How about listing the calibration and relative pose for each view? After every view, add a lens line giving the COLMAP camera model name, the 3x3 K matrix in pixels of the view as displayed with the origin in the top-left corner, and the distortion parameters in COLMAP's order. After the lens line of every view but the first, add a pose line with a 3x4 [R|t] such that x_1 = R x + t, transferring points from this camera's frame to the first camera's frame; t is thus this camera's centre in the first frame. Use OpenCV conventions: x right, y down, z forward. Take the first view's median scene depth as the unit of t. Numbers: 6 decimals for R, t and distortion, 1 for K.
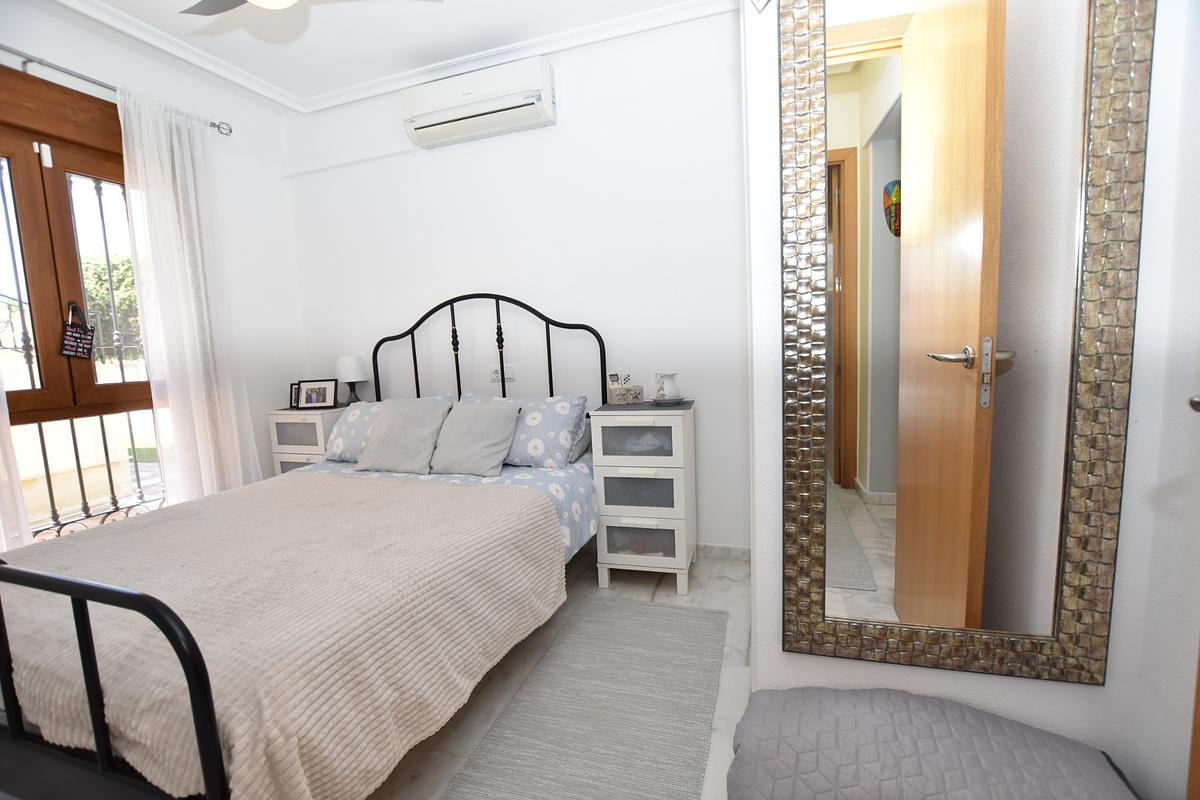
lens RADIAL K [[529.3, 0, 598.8], [0, 529.3, 398.7], [0, 0, 1]] dist [-0.036220, 0.005876]
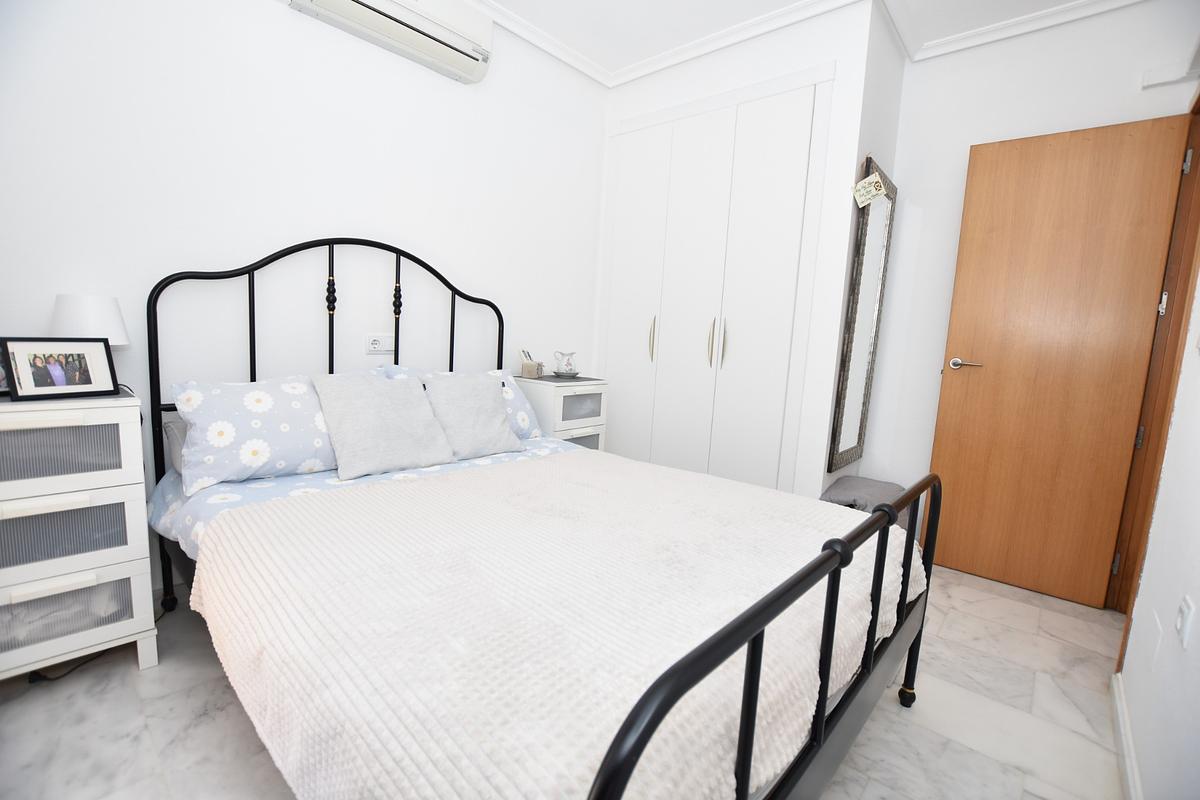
lens RADIAL K [[529.3, 0, 600.6], [0, 529.3, 399.8], [0, 0, 1]] dist [-0.036220, 0.005876]
pose [[0.389060, -0.038175, 0.920421, -0.805287], [0.035607, 0.999018, 0.026384, 0.026929], [-0.920524, 0.022509, 0.390037, 0.384045]]
